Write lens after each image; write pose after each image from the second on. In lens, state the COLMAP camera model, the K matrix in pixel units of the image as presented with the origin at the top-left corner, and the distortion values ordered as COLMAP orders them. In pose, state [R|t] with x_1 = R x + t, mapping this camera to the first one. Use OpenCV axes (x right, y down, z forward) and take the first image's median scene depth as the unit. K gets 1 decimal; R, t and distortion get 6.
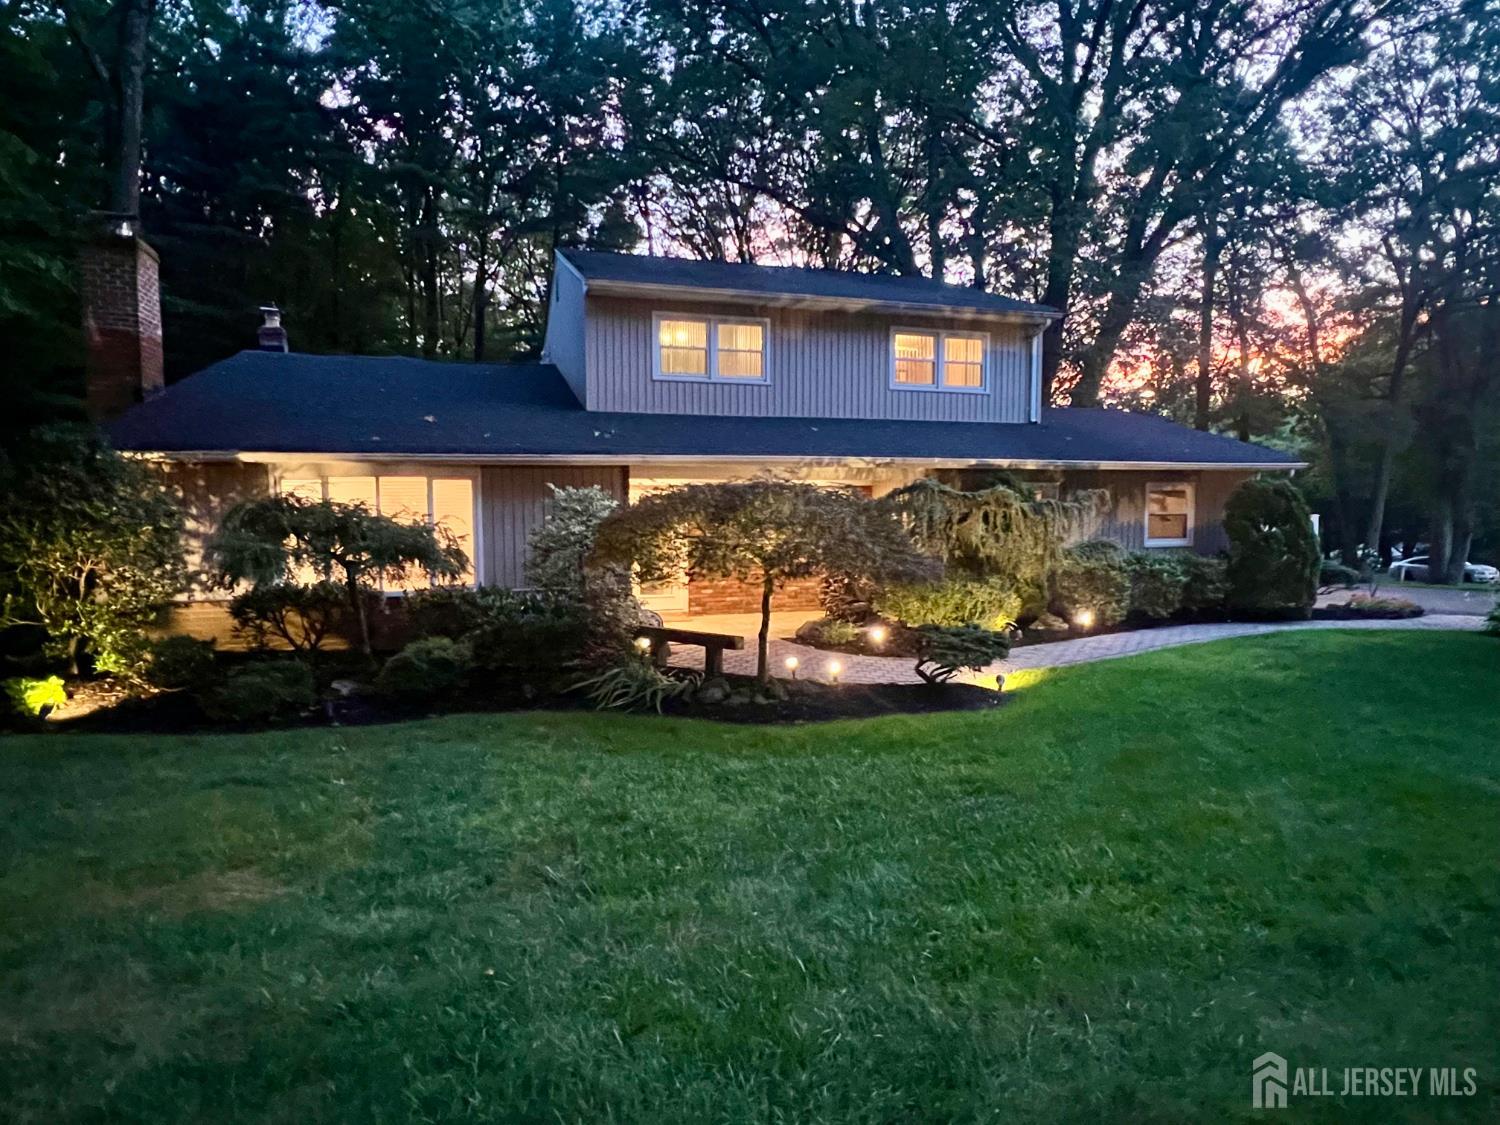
lens RADIAL K [[882.7, 0, 748.2], [0, 882.7, 553.5], [0, 0, 1]] dist [0.001258, -0.003267]
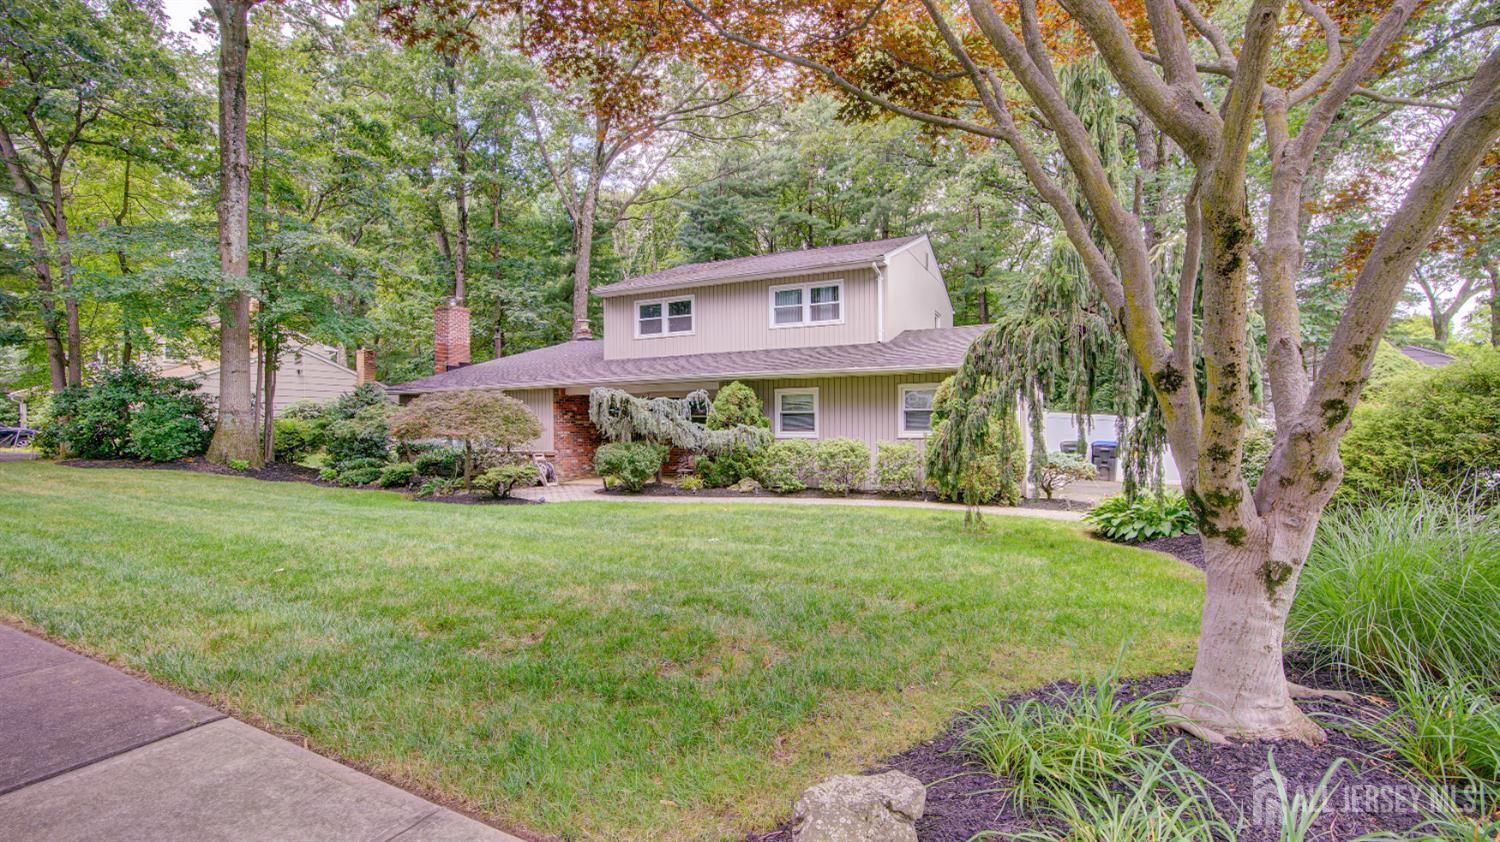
lens RADIAL K [[666.9, 0, 750.7], [0, 666.9, 426.7], [0, 0, 1]] dist [-0.032072, 0.000500]
pose [[0.724920, -0.003686, -0.688823, 0.941255], [-0.037085, 0.998327, -0.044371, 0.025859], [0.687834, 0.057711, 0.723570, 0.201762]]
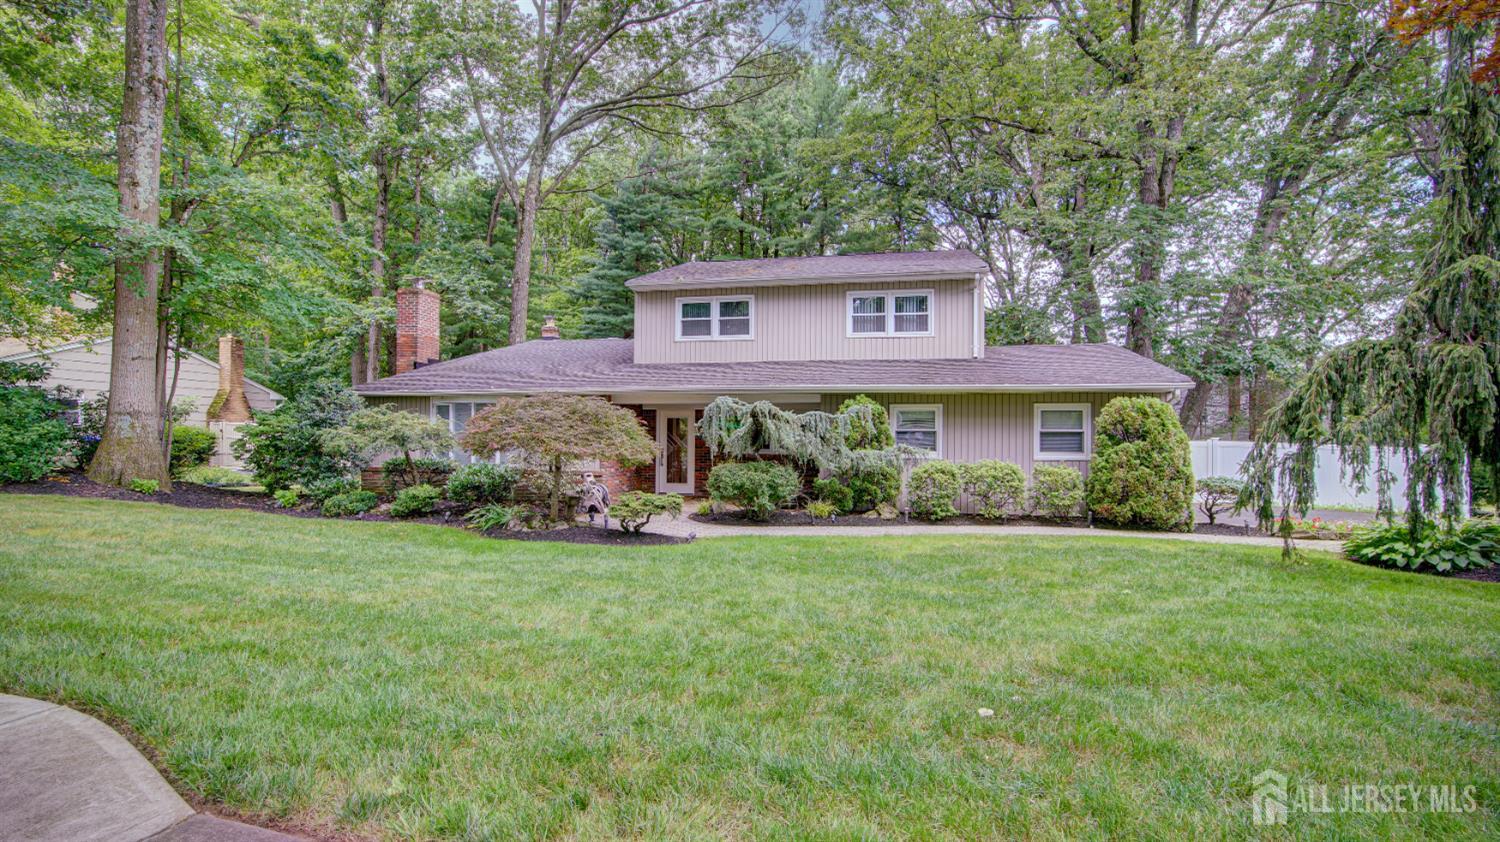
lens RADIAL K [[666.9, 0, 752.4], [0, 666.9, 426.5], [0, 0, 1]] dist [-0.032072, 0.000500]
pose [[0.870165, 0.000613, -0.492760, 0.561520], [-0.040644, 0.996681, -0.070534, 0.025668], [0.491081, 0.081404, 0.867302, 0.069375]]
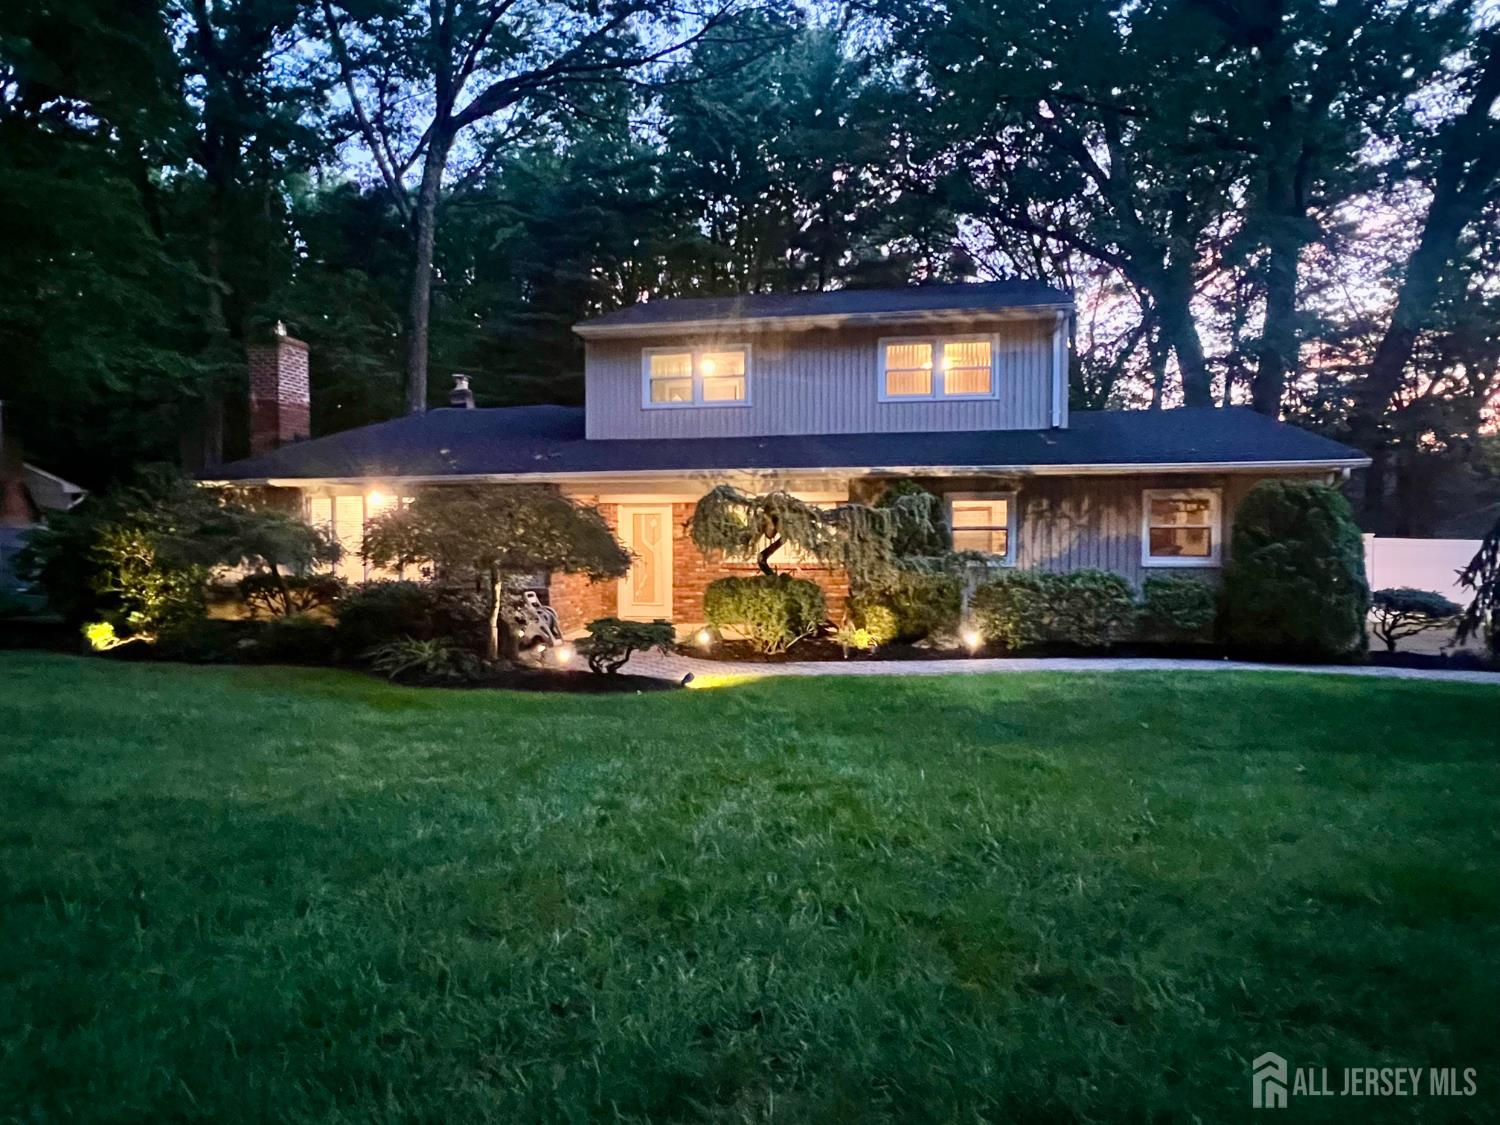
lens RADIAL K [[882.7, 0, 744.6], [0, 882.7, 553.9], [0, 0, 1]] dist [0.001258, -0.003267]
pose [[0.881969, 0.008566, -0.471231, 0.517082], [-0.029235, 0.998904, -0.036560, 0.022943], [0.470401, 0.046021, 0.881252, 0.081803]]
